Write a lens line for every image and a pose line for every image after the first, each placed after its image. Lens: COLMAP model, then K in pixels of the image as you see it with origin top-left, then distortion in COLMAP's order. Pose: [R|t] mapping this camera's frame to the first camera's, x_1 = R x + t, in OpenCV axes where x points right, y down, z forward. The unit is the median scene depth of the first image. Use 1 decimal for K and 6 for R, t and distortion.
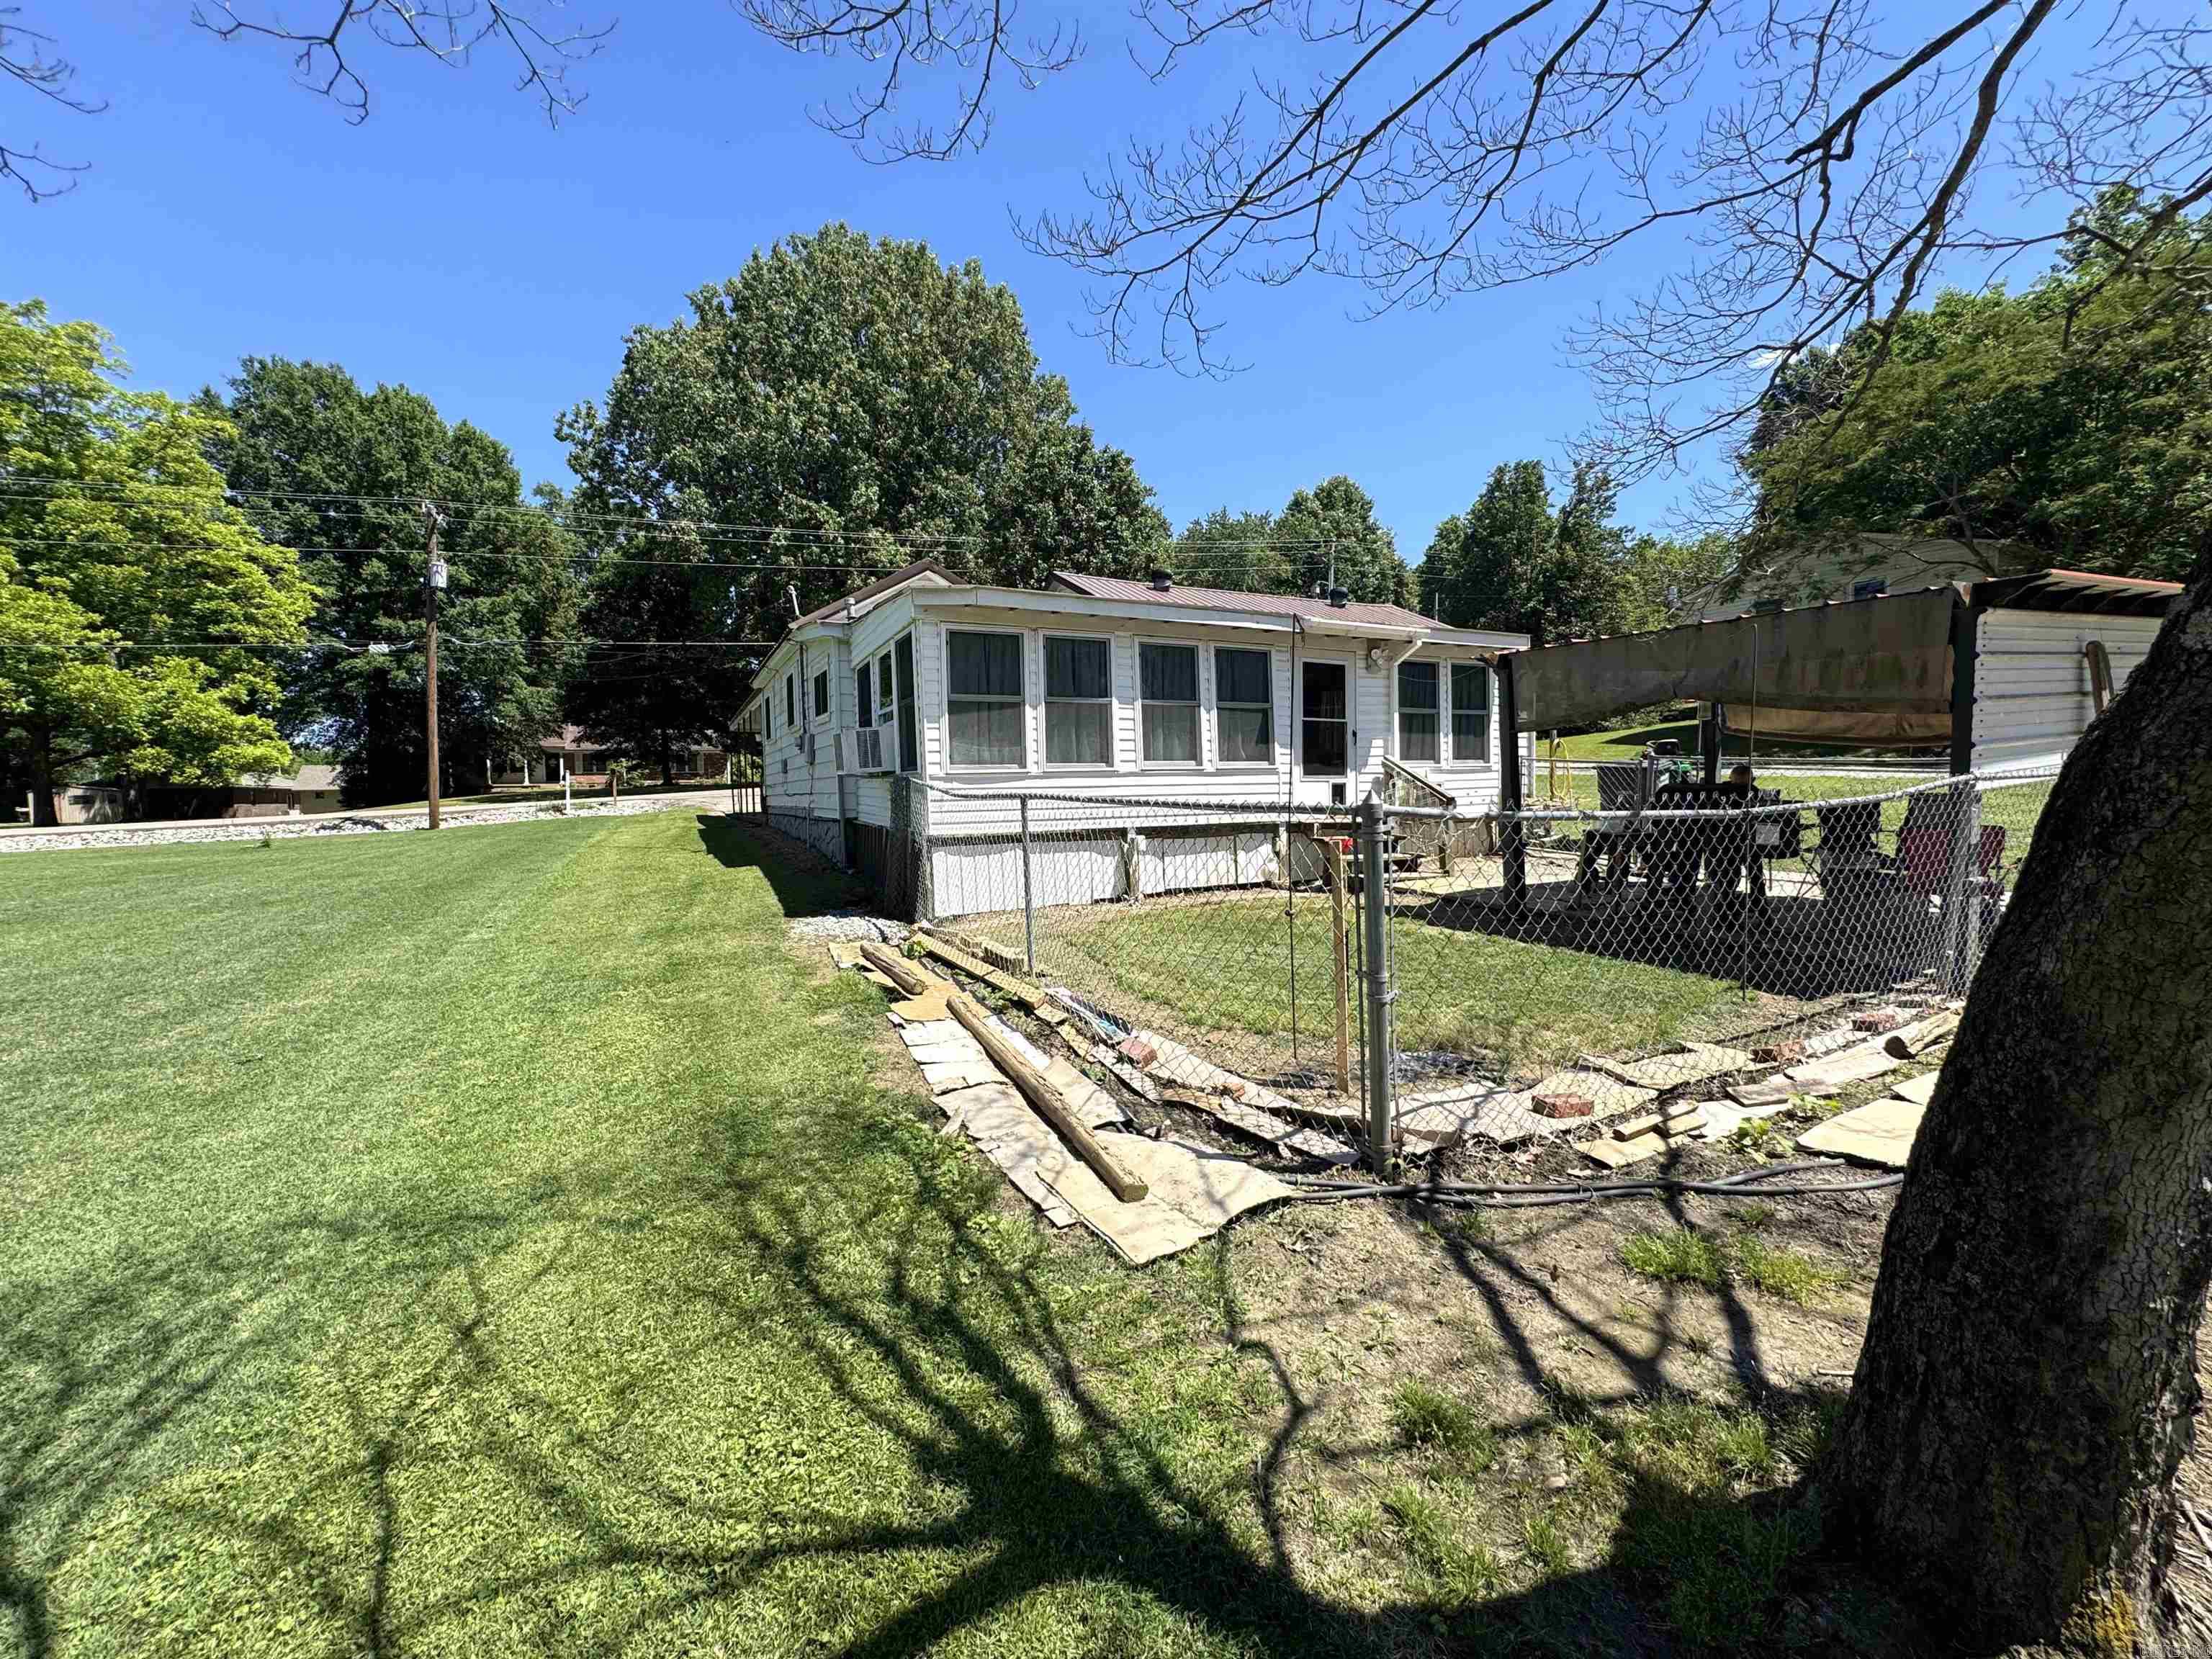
lens RADIAL K [[879.4, 0, 1105.5], [0, 879.4, 831.9], [0, 0, 1]] dist [-0.001006, 0.000113]
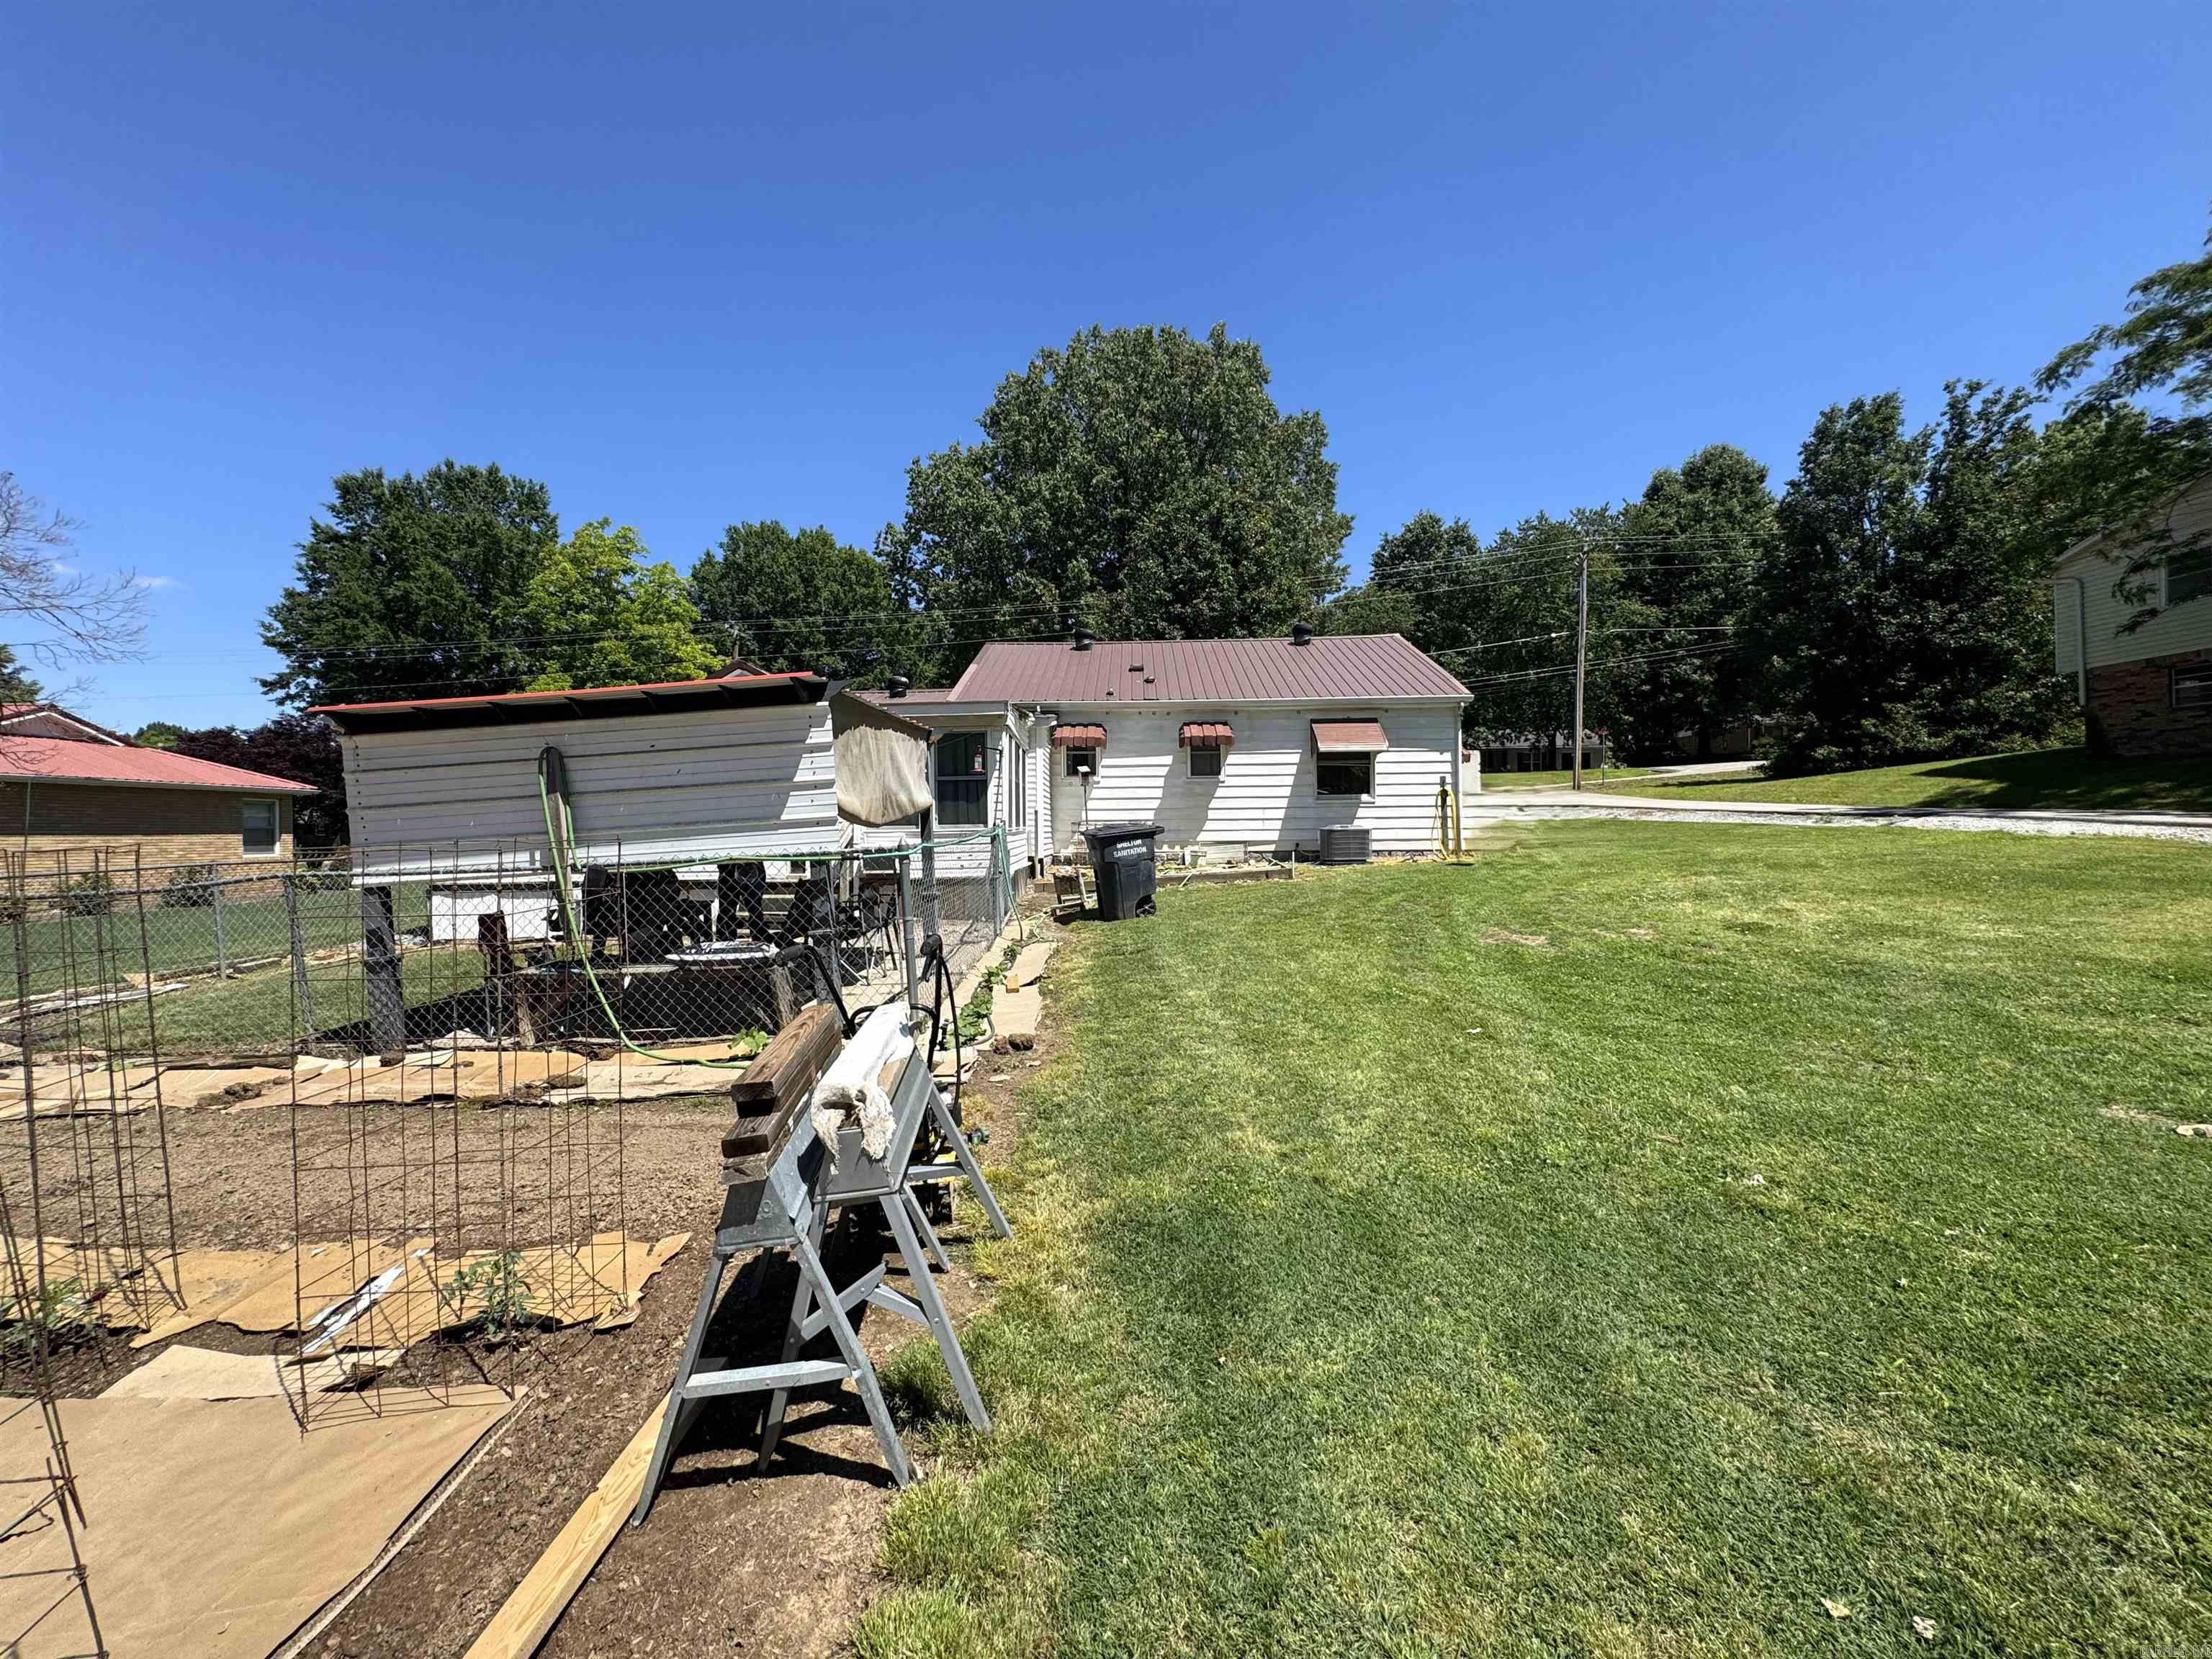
lens RADIAL K [[879.4, 0, 1111.1], [0, 879.4, 830.9], [0, 0, 1]] dist [-0.001006, 0.000113]
pose [[0.881804, 0.008056, -0.471547, 0.299088], [-0.026185, 0.999148, -0.031896, -0.014562], [0.470889, 0.040474, 0.881264, 0.055479]]
